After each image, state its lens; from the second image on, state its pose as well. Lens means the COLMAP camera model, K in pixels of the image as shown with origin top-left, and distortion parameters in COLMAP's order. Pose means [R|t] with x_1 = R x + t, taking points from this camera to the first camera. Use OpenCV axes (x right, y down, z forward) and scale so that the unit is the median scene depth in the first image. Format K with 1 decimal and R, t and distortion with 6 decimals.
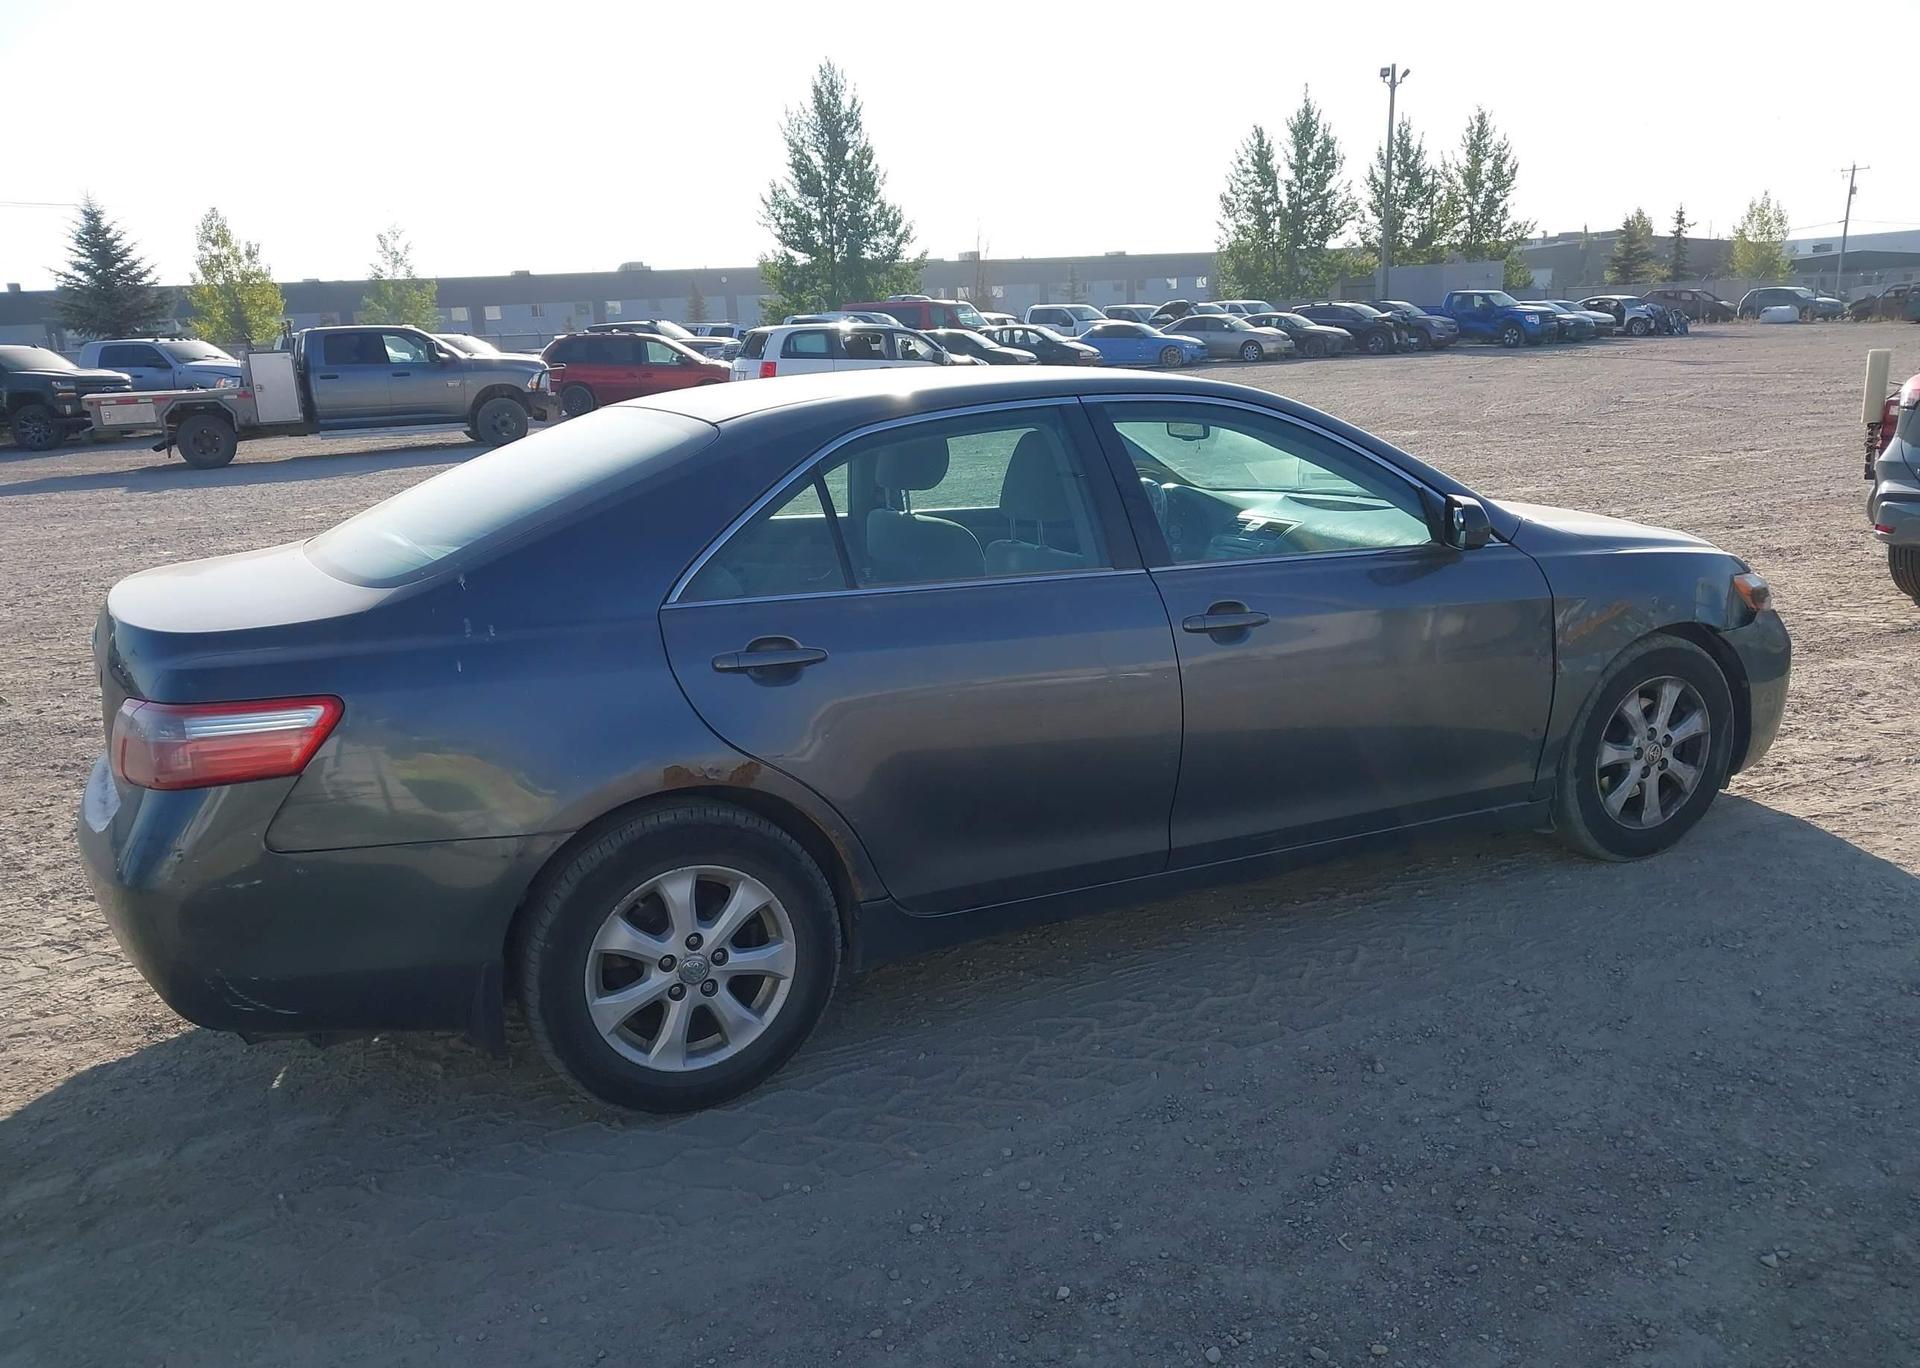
lens RADIAL K [[1553.5, 0, 968.8], [0, 1553.5, 679.8], [0, 0, 1]] dist [0.004776, 0.004754]
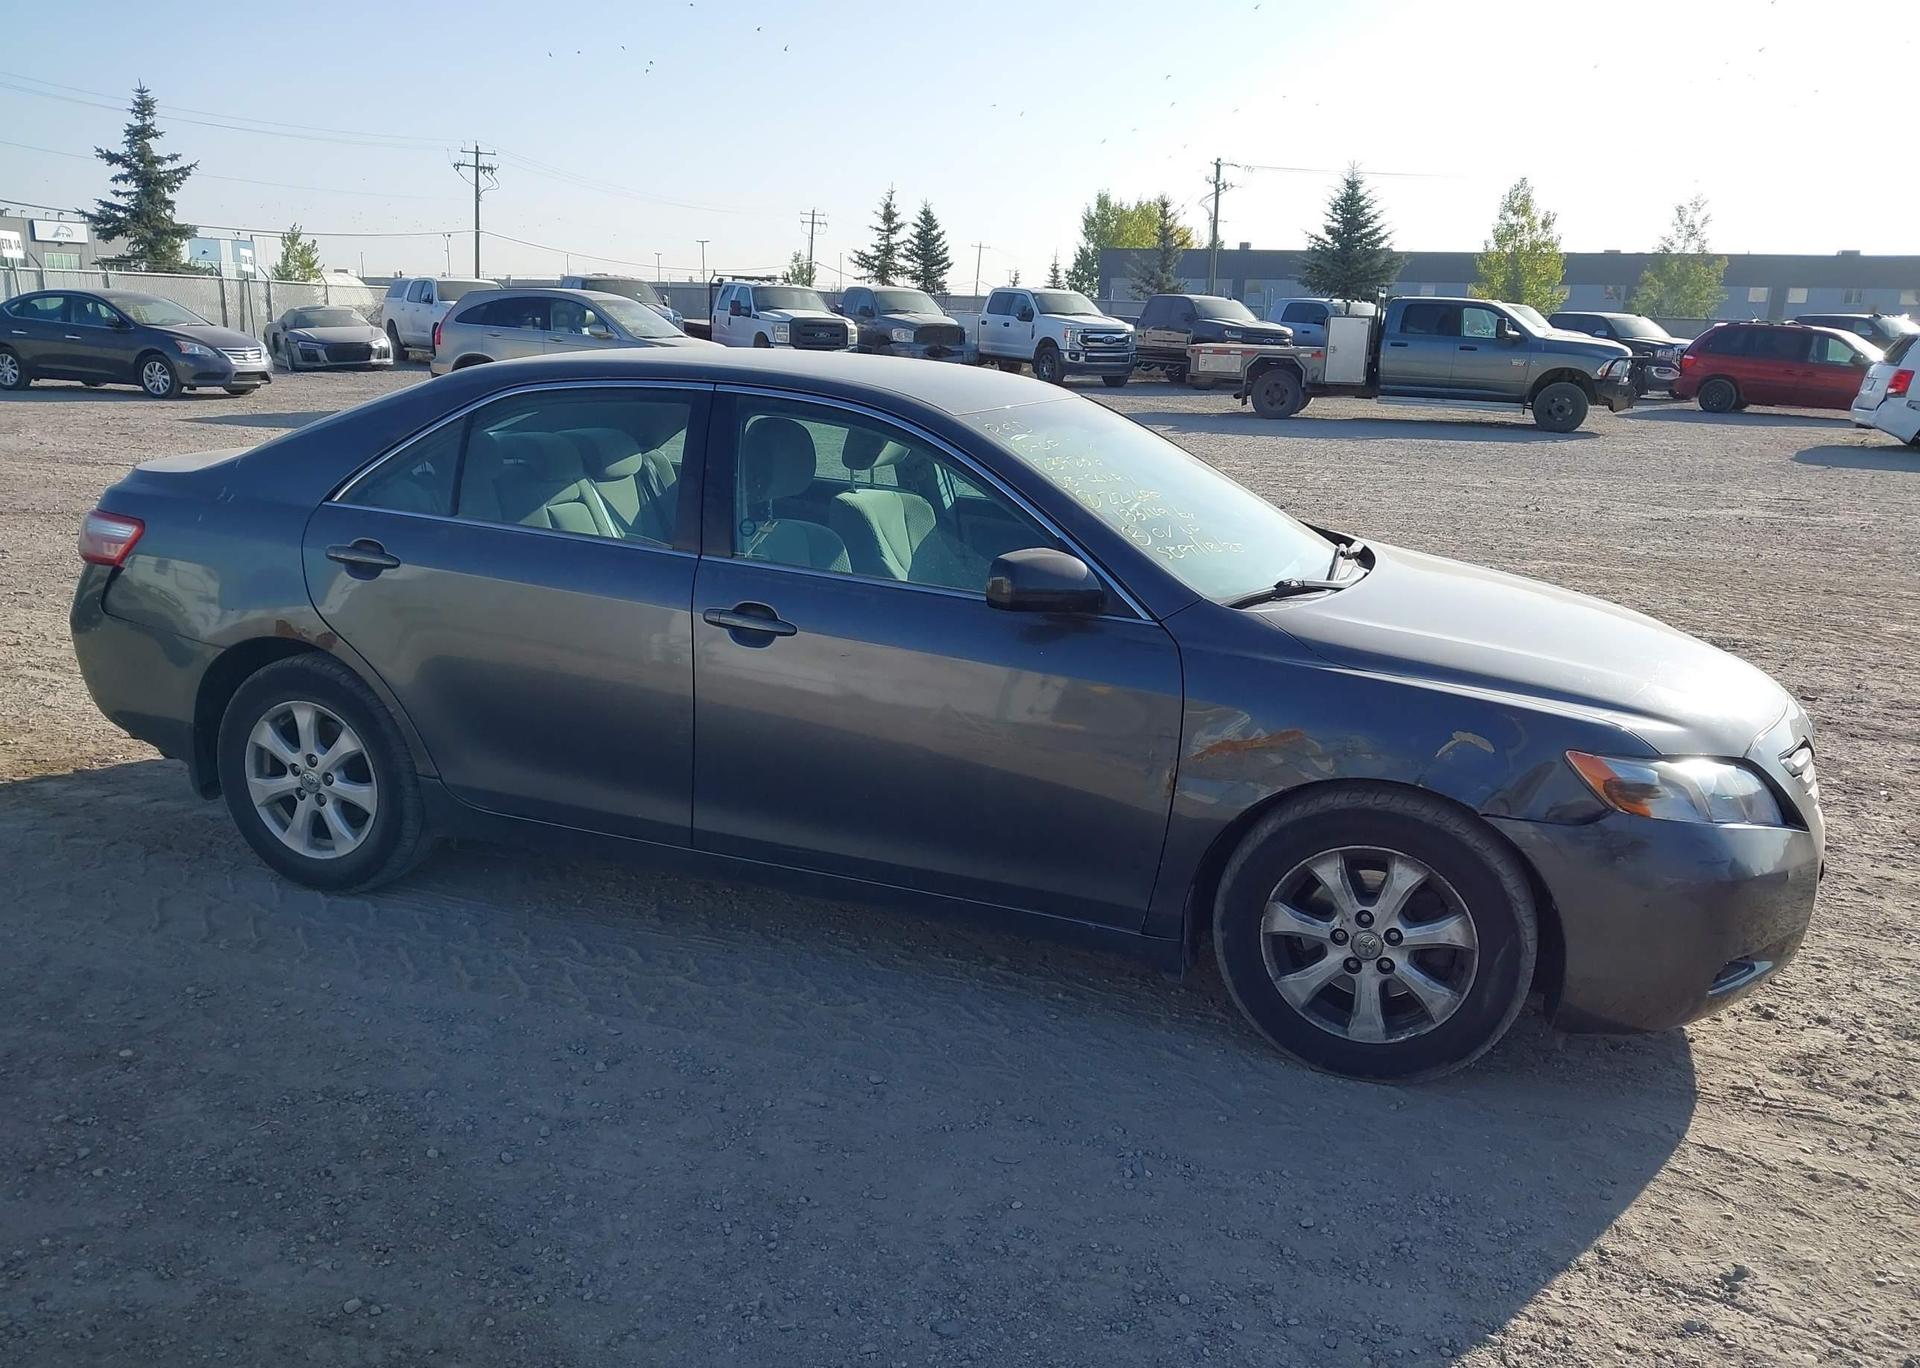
lens RADIAL K [[1553.5, 0, 954.6], [0, 1553.5, 727.4], [0, 0, 1]] dist [0.004776, 0.004754]
pose [[0.684544, 0.250544, -0.684563, 0.162055], [-0.218962, 0.966386, 0.134732, -0.022945], [0.695309, 0.057664, 0.716394, 0.065130]]
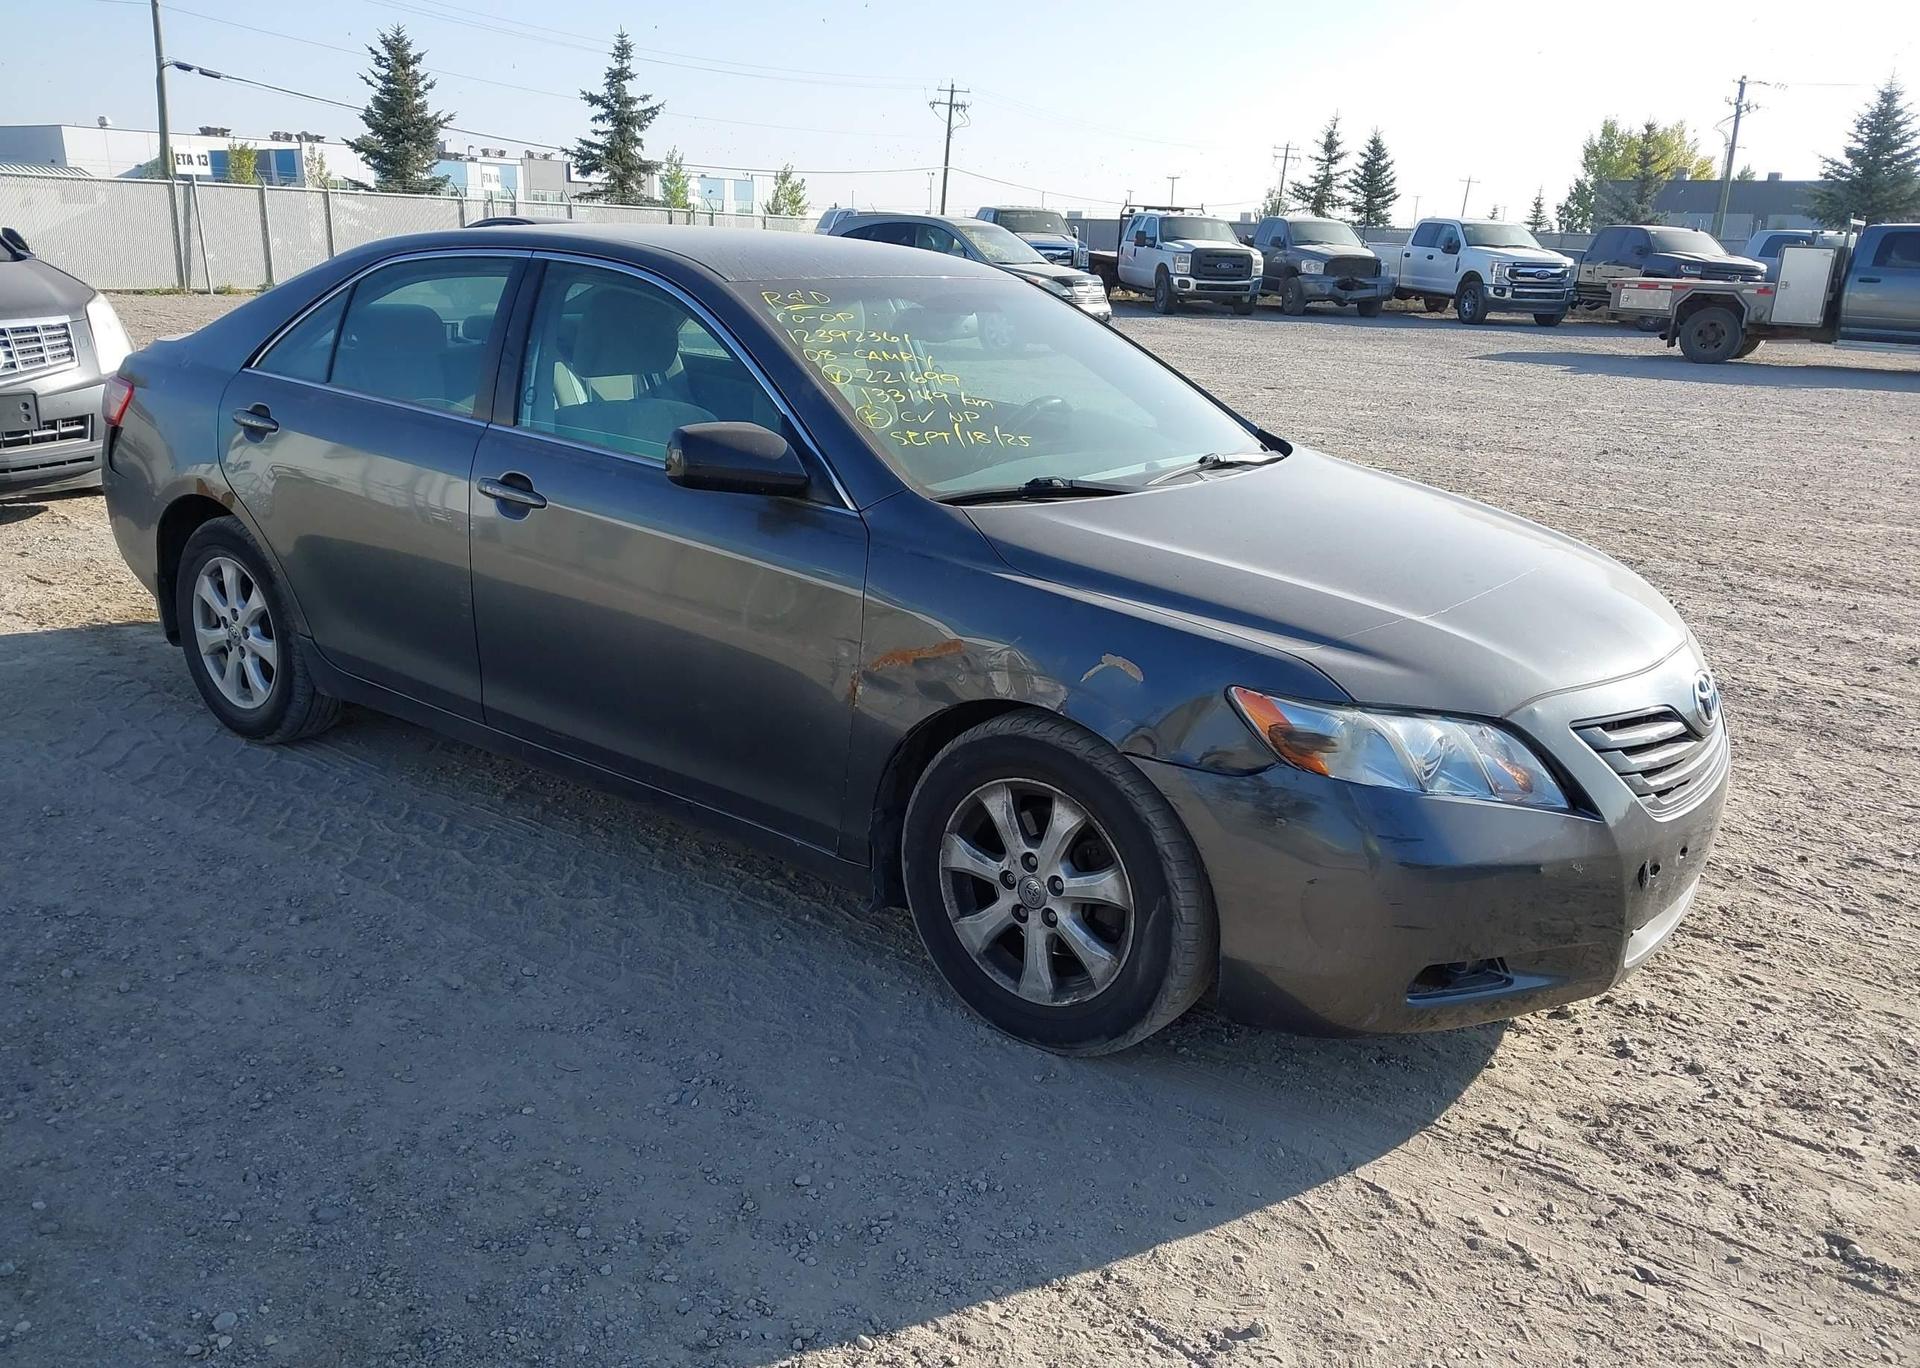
lens RADIAL K [[1553.5, 0, 948.8], [0, 1553.5, 732.0], [0, 0, 1]] dist [0.004776, 0.004754]
pose [[0.436043, 0.329682, -0.837363, 0.194412], [-0.249657, 0.938273, 0.239407, -0.033629], [0.864603, 0.104661, 0.491434, 0.131405]]
